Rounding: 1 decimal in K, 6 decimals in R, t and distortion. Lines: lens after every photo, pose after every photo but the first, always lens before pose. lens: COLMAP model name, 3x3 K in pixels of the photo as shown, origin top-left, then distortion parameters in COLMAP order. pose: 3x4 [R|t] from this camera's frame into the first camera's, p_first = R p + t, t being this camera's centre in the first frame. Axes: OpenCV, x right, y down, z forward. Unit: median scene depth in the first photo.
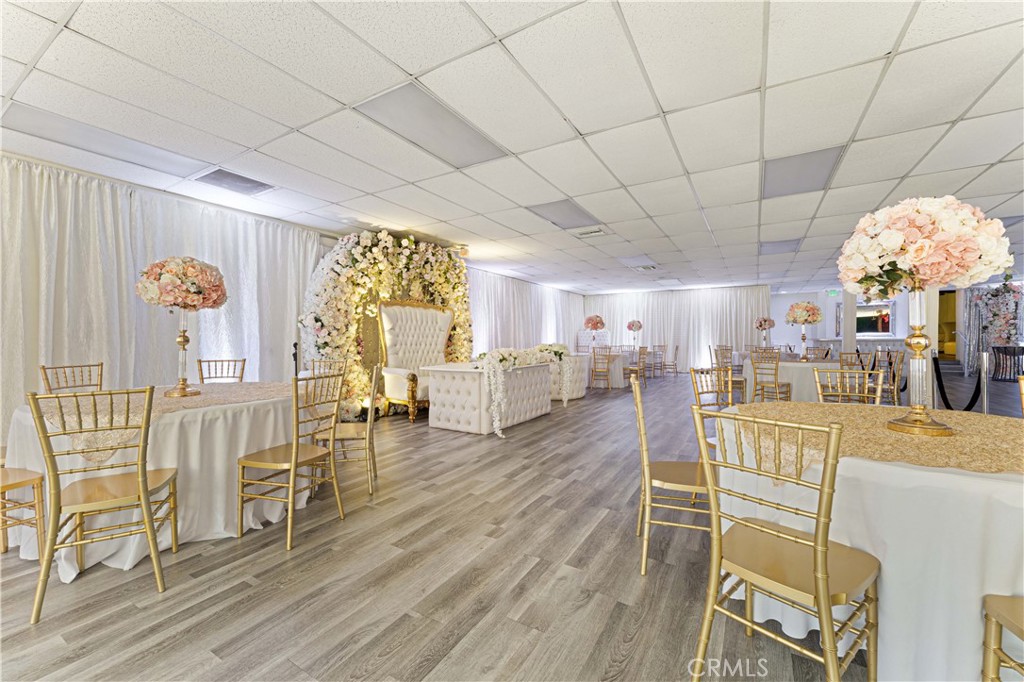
lens RADIAL K [[410.3, 0, 512.0], [0, 410.3, 341.0], [0, 0, 1]] dist [0.001045, 0.000064]
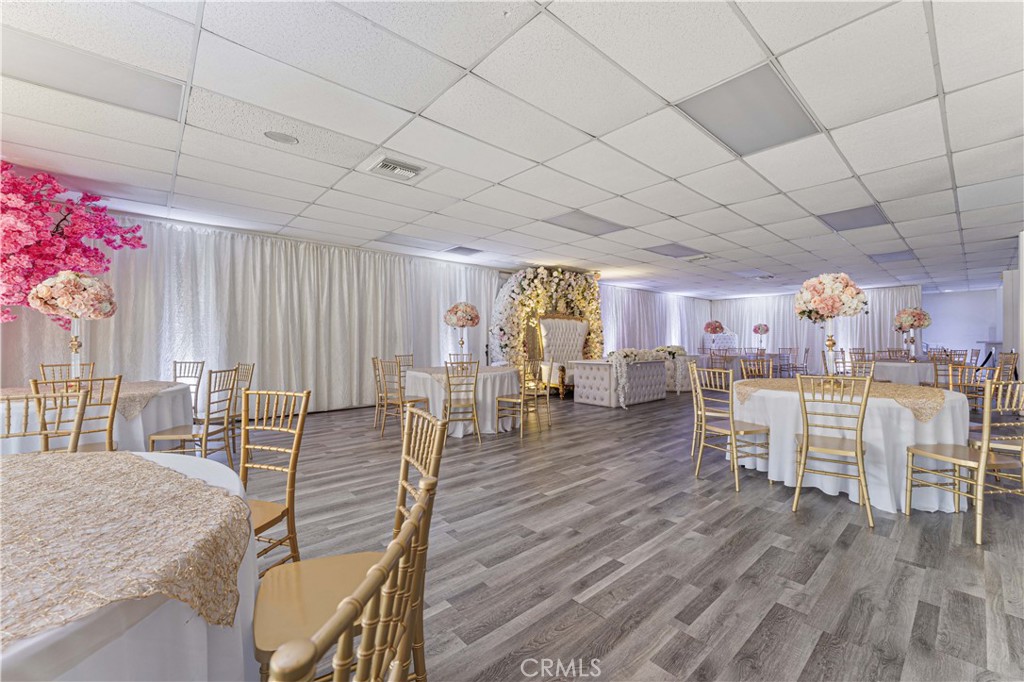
lens RADIAL K [[418.7, 0, 512.0], [0, 418.7, 341.0], [0, 0, 1]] dist [-0.001618, -0.000171]
pose [[0.954184, -0.001519, -0.299218, 0.028718], [-0.000658, 0.999974, -0.007176, 0.002066], [0.299221, 0.007044, 0.954158, -0.432664]]
